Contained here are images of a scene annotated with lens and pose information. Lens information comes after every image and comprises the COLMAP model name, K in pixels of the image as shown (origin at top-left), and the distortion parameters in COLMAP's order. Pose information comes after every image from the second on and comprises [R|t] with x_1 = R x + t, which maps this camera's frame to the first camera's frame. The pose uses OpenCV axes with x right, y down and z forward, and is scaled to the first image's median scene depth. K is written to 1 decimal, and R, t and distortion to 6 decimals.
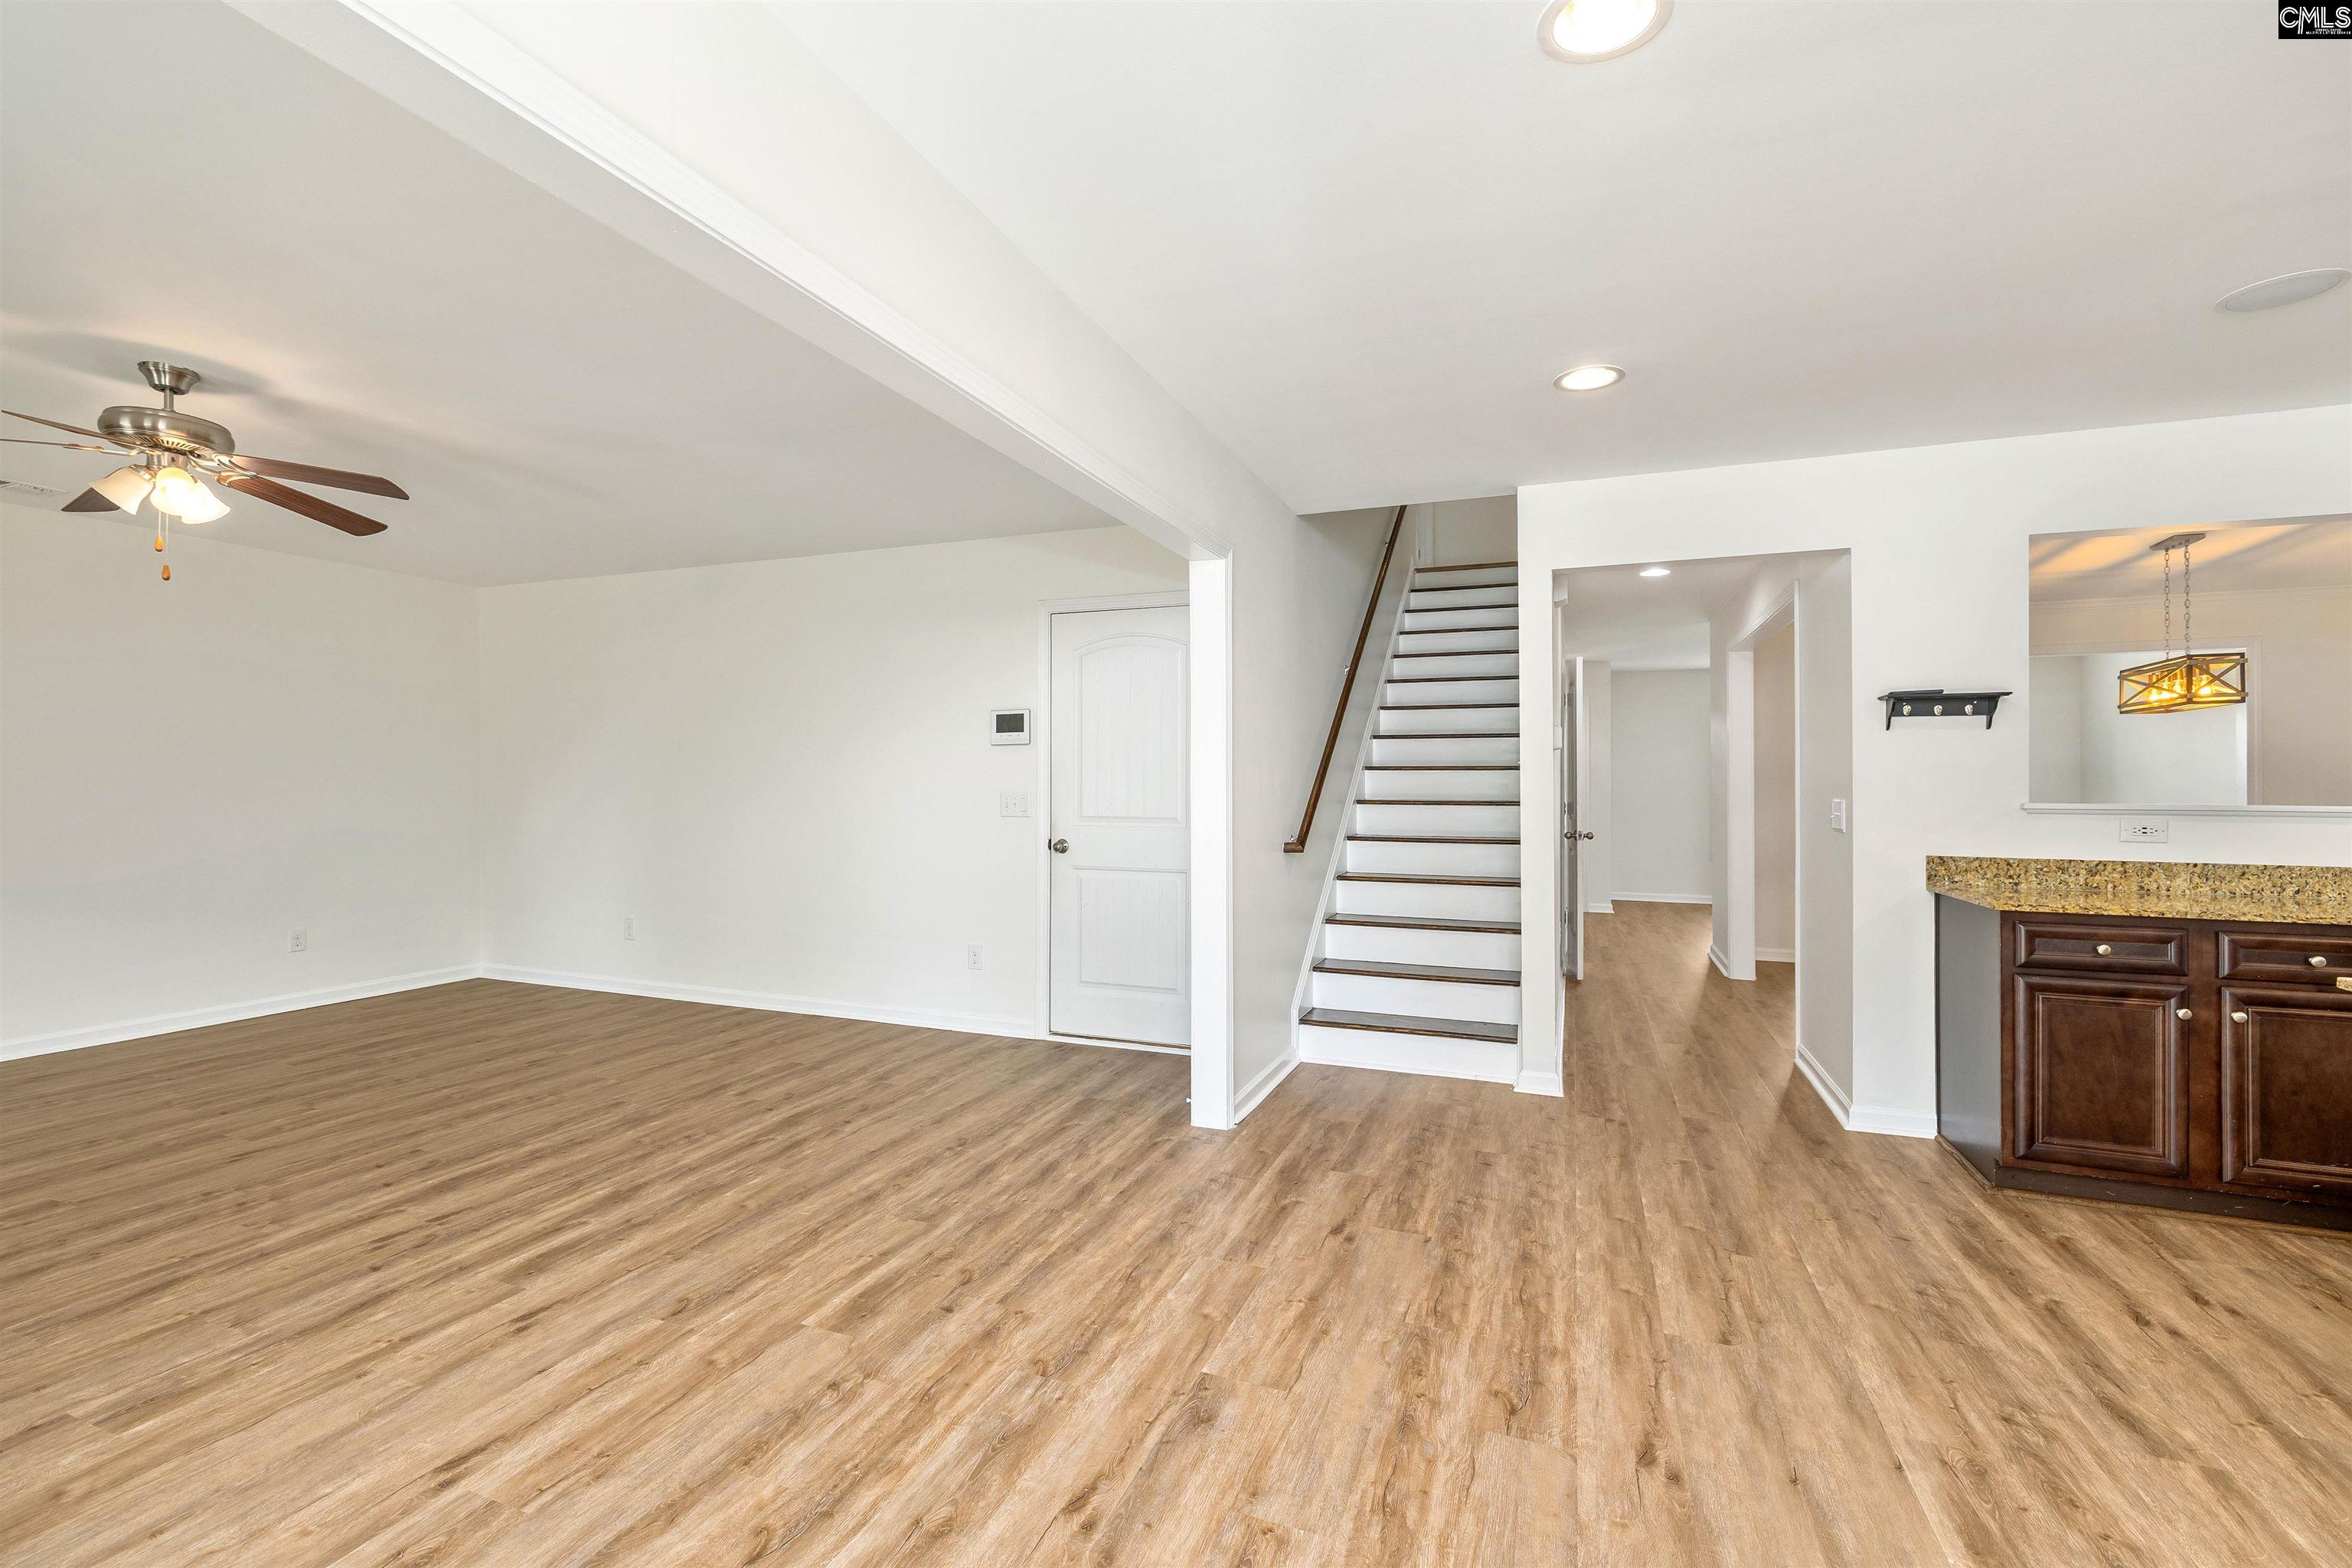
lens RADIAL K [[1047.0, 0, 1164.7], [0, 1047.0, 768.5], [0, 0, 1]] dist [-0.017238, 0.002321]
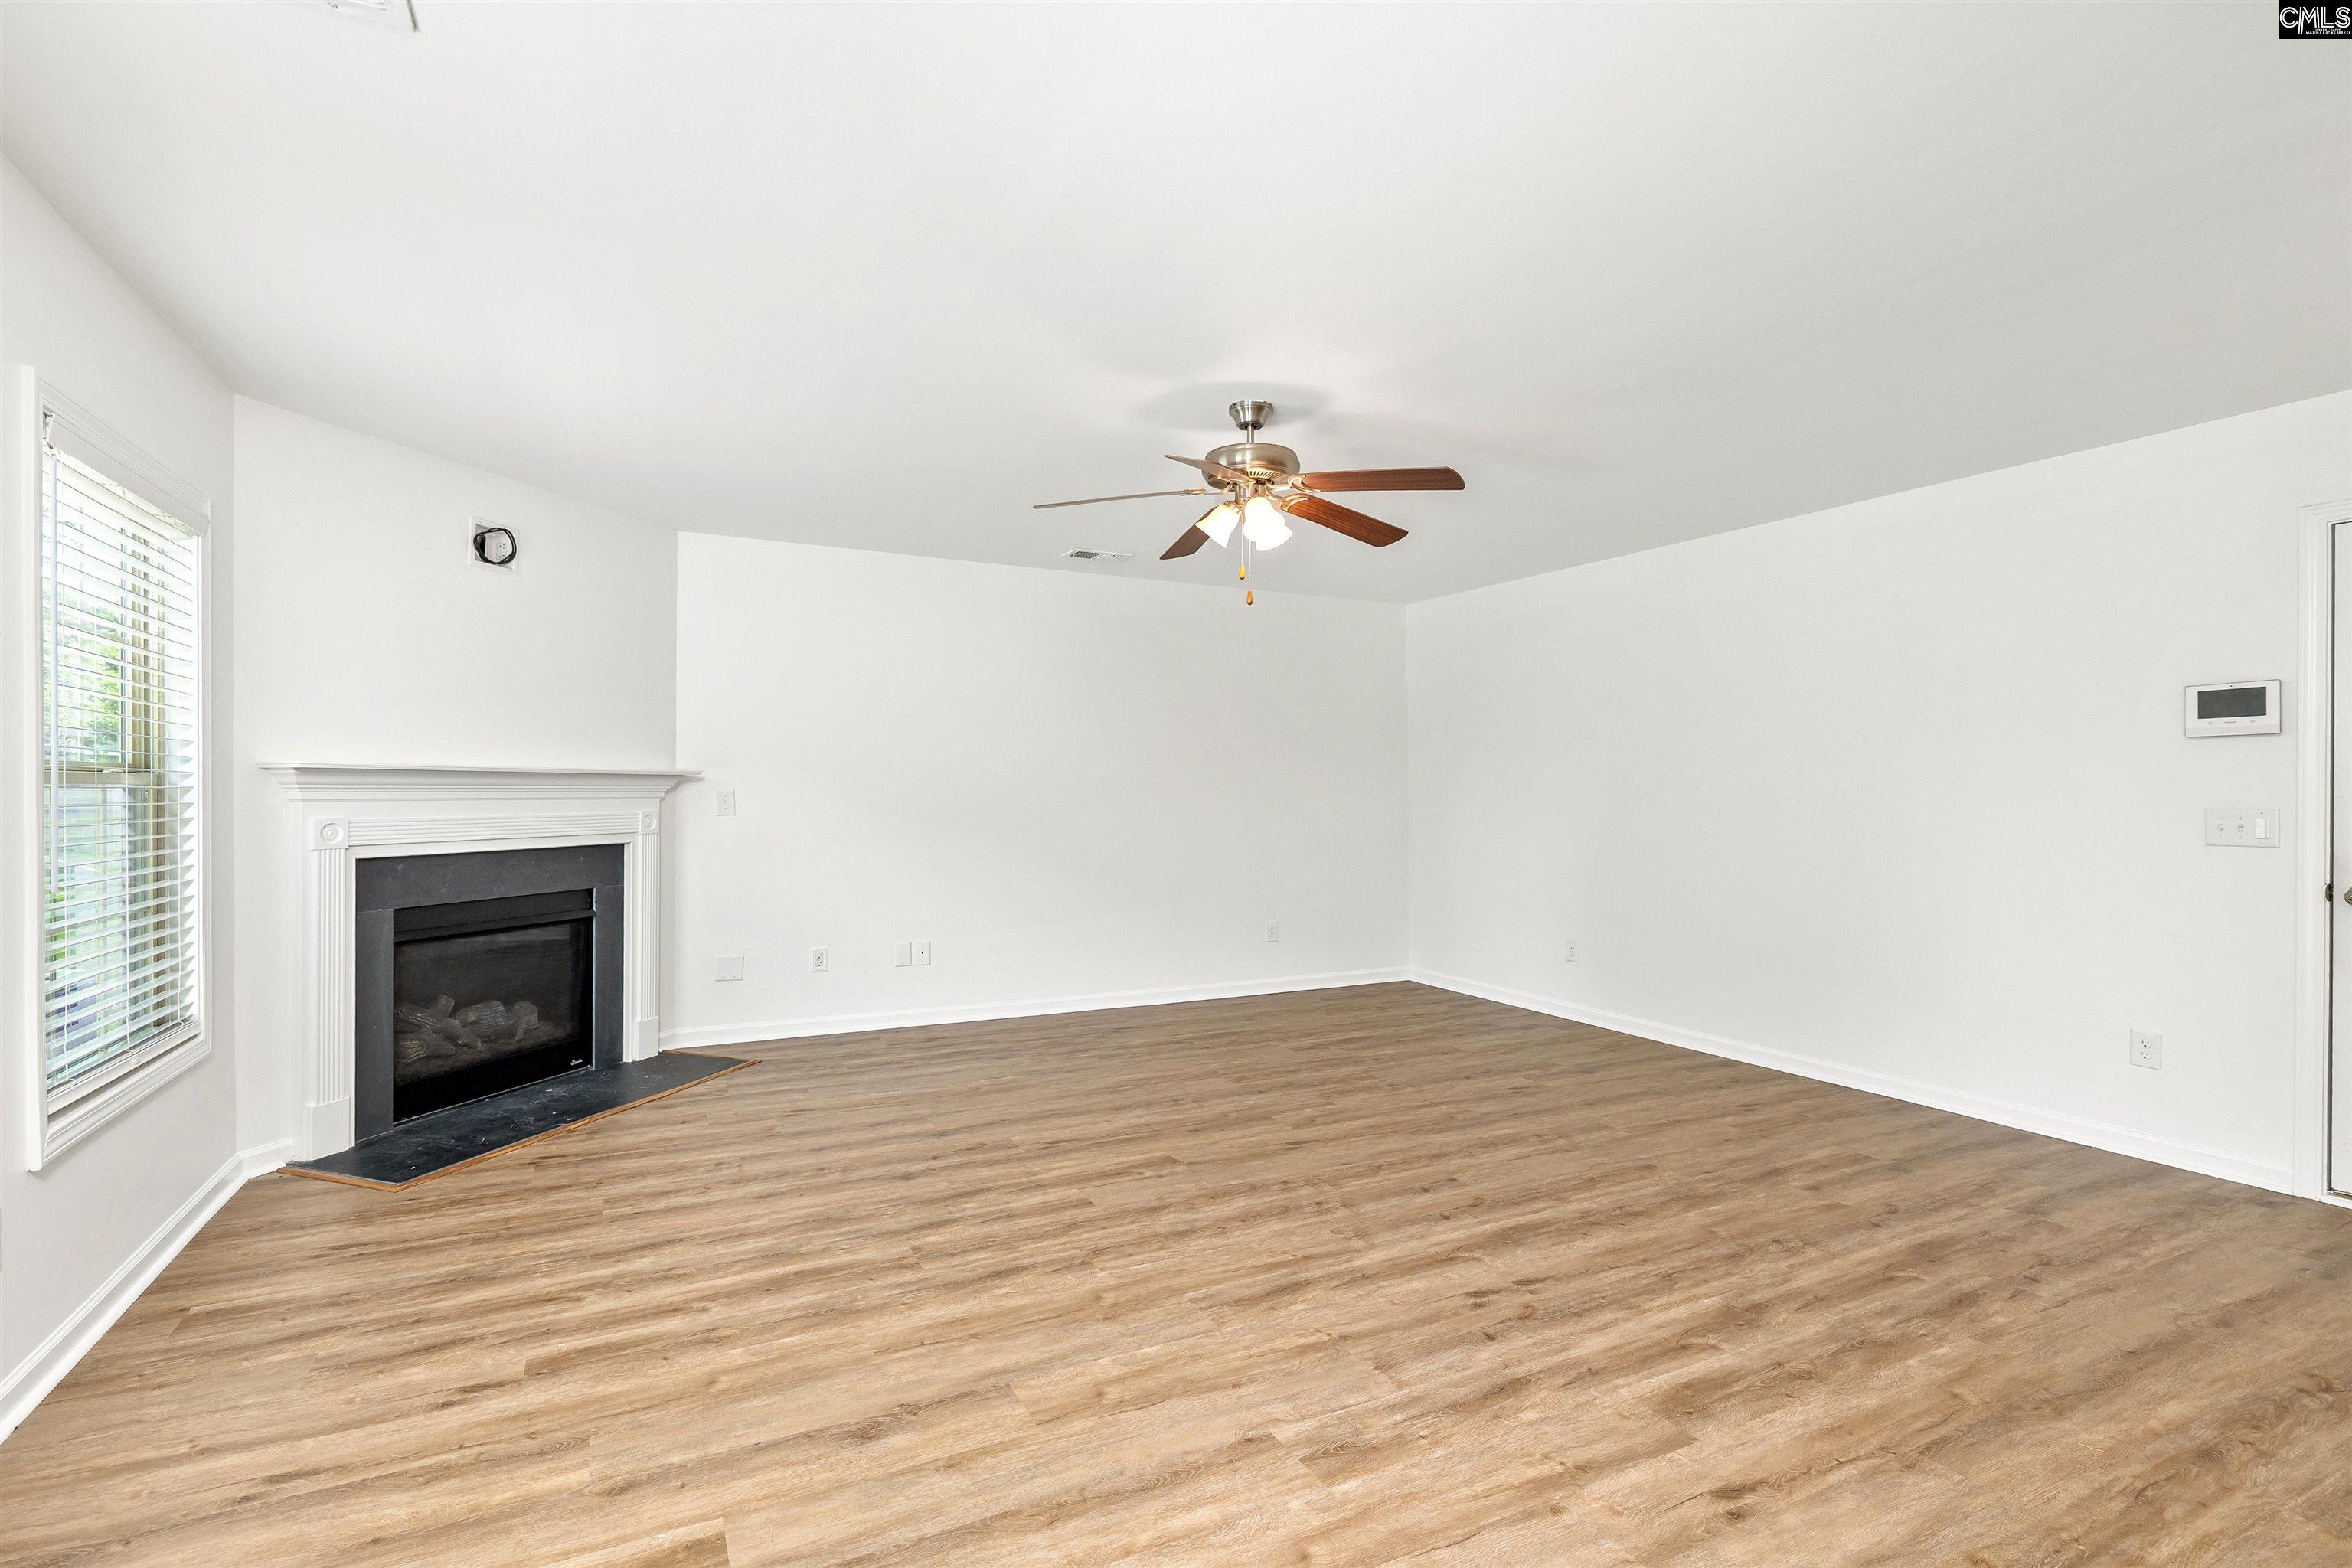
lens RADIAL K [[1047.0, 0, 1194.6], [0, 1047.0, 790.7], [0, 0, 1]] dist [-0.017238, 0.002321]
pose [[0.769792, -0.000254, -0.638295, -0.315916], [0.008320, 0.999919, 0.009636, 0.000195], [0.638241, -0.012729, 0.769732, 0.122344]]
